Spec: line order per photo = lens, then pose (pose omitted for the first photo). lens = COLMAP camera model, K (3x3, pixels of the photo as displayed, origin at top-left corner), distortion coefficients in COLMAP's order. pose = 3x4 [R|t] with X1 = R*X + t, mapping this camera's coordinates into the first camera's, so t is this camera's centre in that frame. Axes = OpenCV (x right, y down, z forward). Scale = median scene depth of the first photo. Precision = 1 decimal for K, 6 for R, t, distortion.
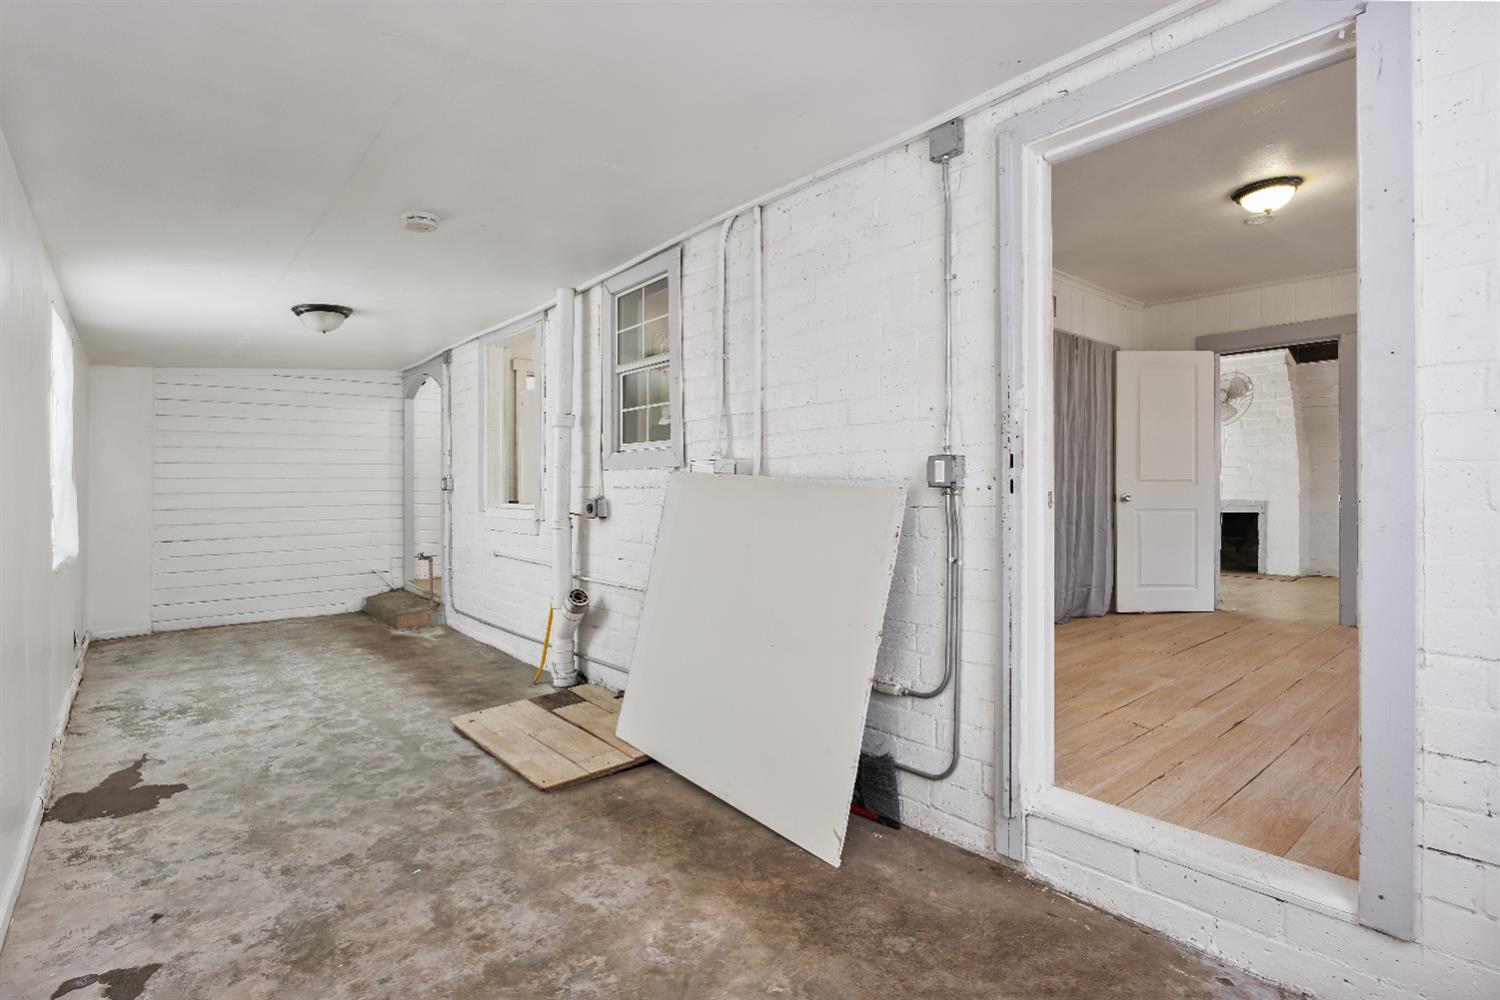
lens RADIAL K [[698.5, 0, 750.0], [0, 698.5, 500.0], [0, 0, 1]] dist [0.002840, 0.000310]
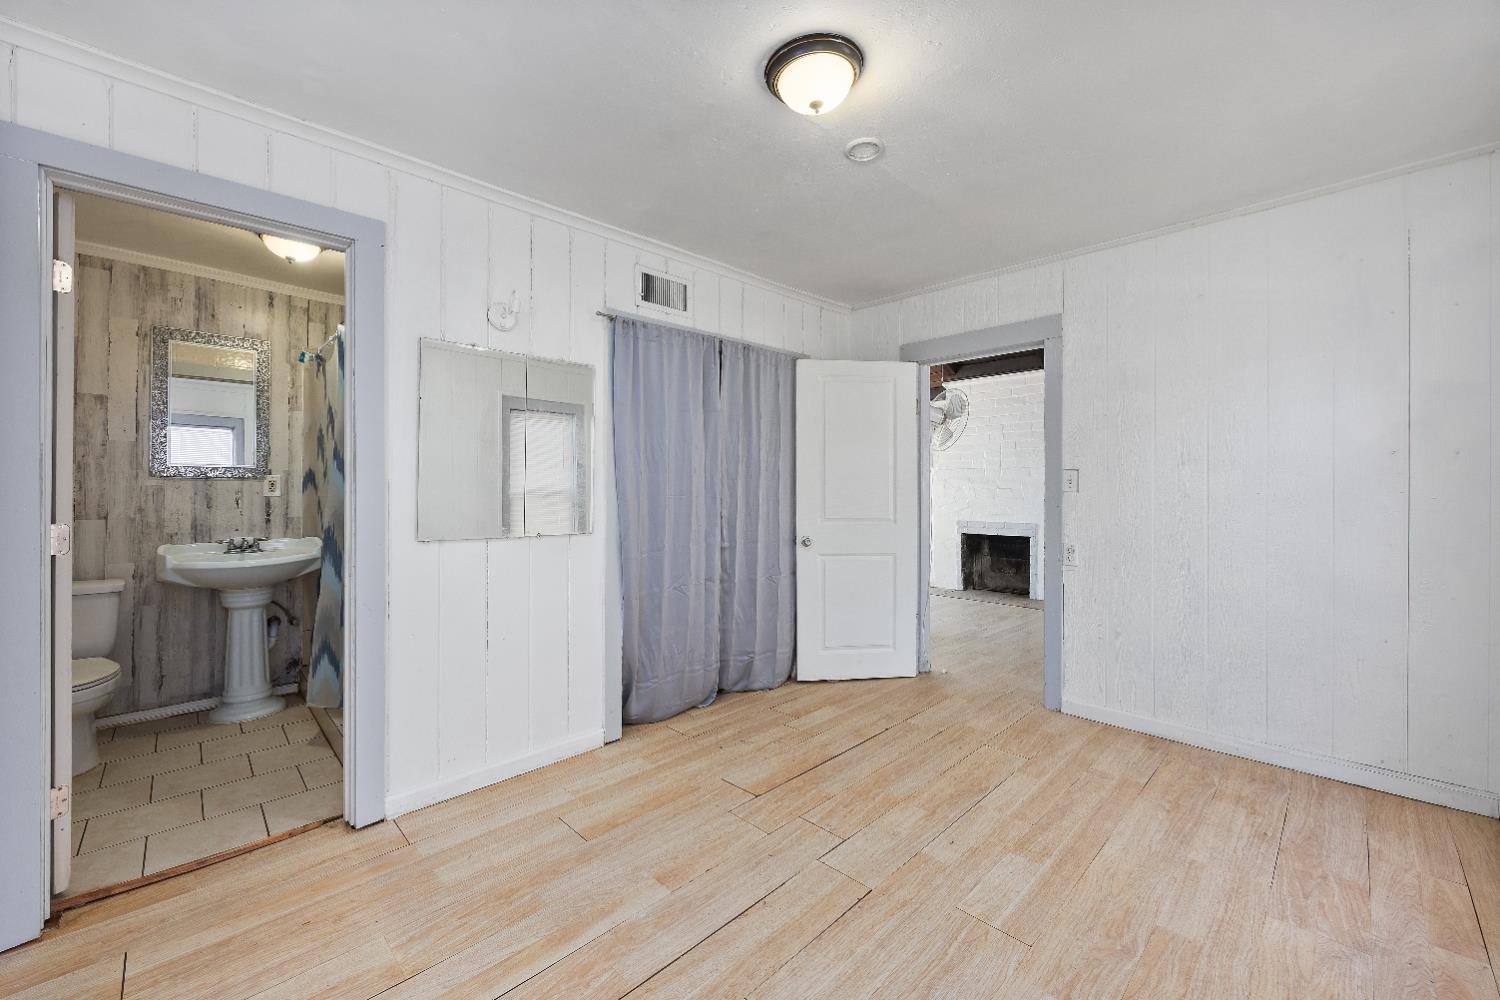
lens RADIAL K [[573.9, 0, 724.5], [0, 573.9, 497.6], [0, 0, 1]] dist [-0.001006, -0.000039]
pose [[0.999355, 0.003604, 0.035741, 0.416090], [-0.003657, 0.999992, 0.001429, -0.053307], [-0.035736, -0.001559, 0.999360, 0.334311]]
